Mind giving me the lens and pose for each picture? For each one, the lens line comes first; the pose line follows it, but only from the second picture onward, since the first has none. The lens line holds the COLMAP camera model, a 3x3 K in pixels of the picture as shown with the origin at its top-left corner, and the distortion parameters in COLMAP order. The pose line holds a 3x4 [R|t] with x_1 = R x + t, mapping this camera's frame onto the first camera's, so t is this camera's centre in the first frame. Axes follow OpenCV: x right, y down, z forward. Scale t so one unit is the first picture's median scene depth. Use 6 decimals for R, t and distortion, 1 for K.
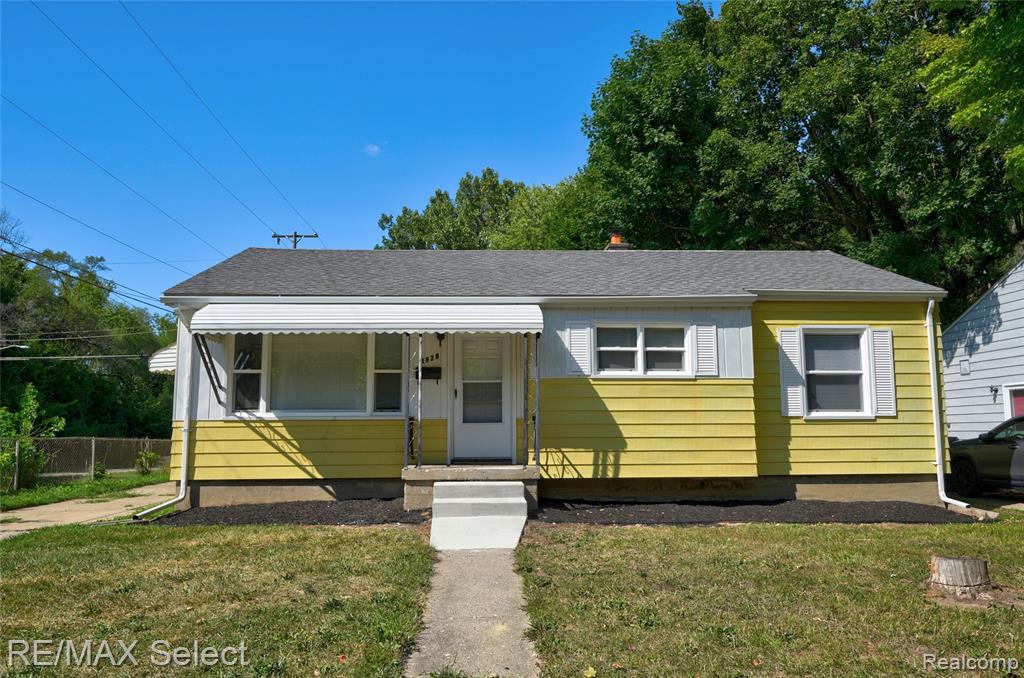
lens RADIAL K [[747.4, 0, 512.0], [0, 747.4, 339.0], [0, 0, 1]] dist [0.005402, 0.002108]
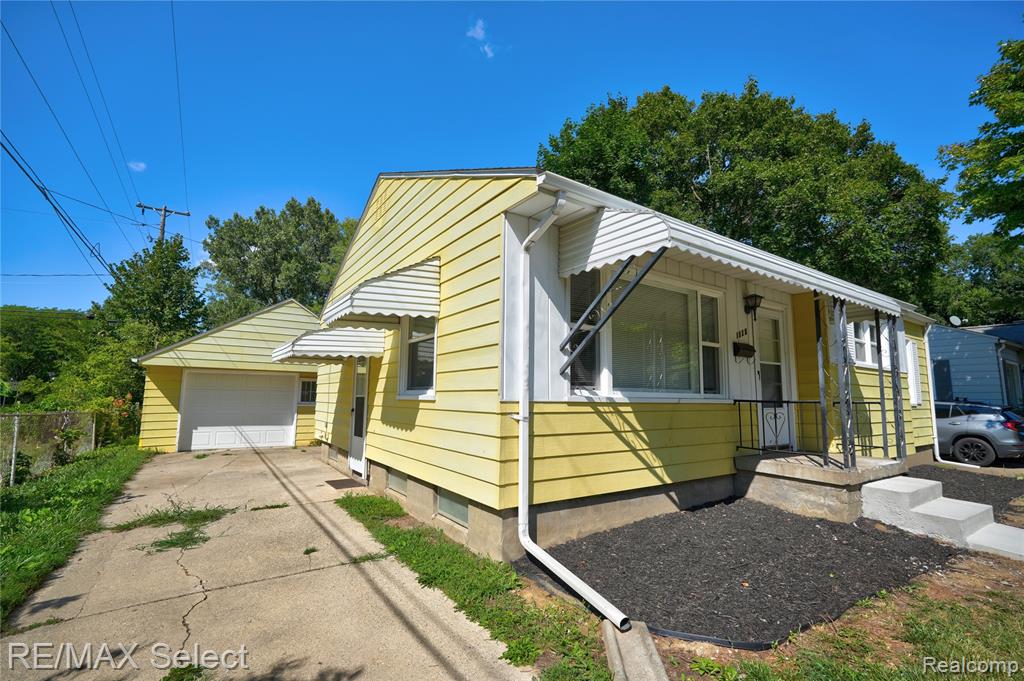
lens RADIAL K [[455.8, 0, 513.1], [0, 455.8, 328.4], [0, 0, 1]] dist [-0.000057, 0.000550]
pose [[0.849916, 0.095052, 0.518273, -0.628142], [-0.077816, 0.995452, -0.054957, 0.071605], [-0.521140, 0.006379, 0.853447, 0.695287]]
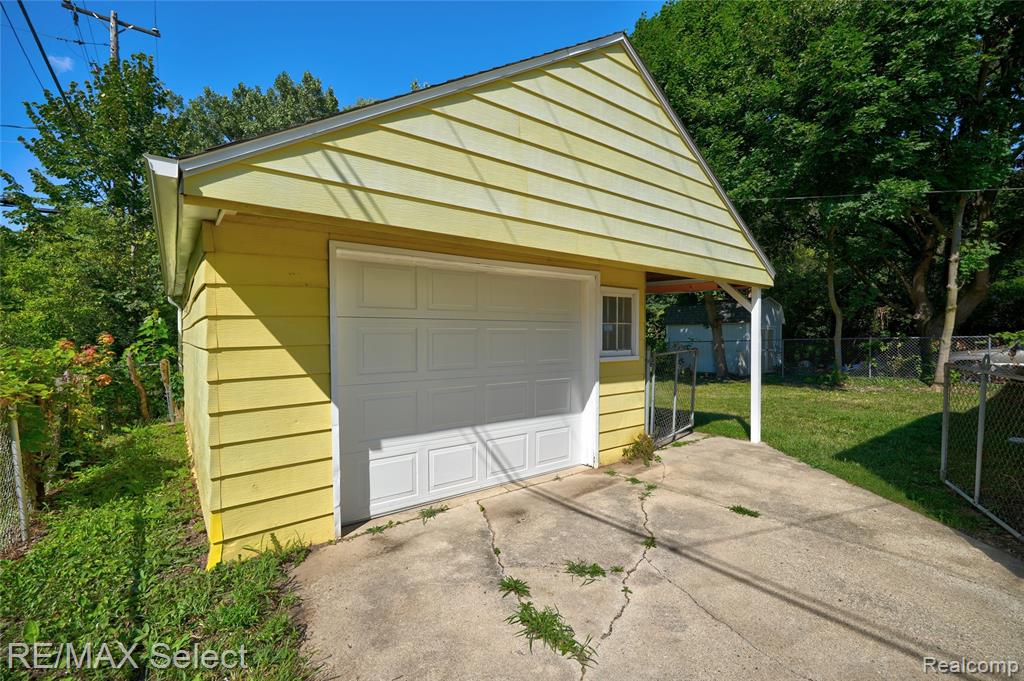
lens RADIAL K [[455.8, 0, 513.1], [0, 455.8, 328.4], [0, 0, 1]] dist [-0.000057, 0.000550]
pose [[0.815384, 0.011112, 0.578814, -0.782637], [-0.070890, 0.994208, 0.080778, 0.180276], [-0.574564, -0.106897, 0.811449, 1.620239]]
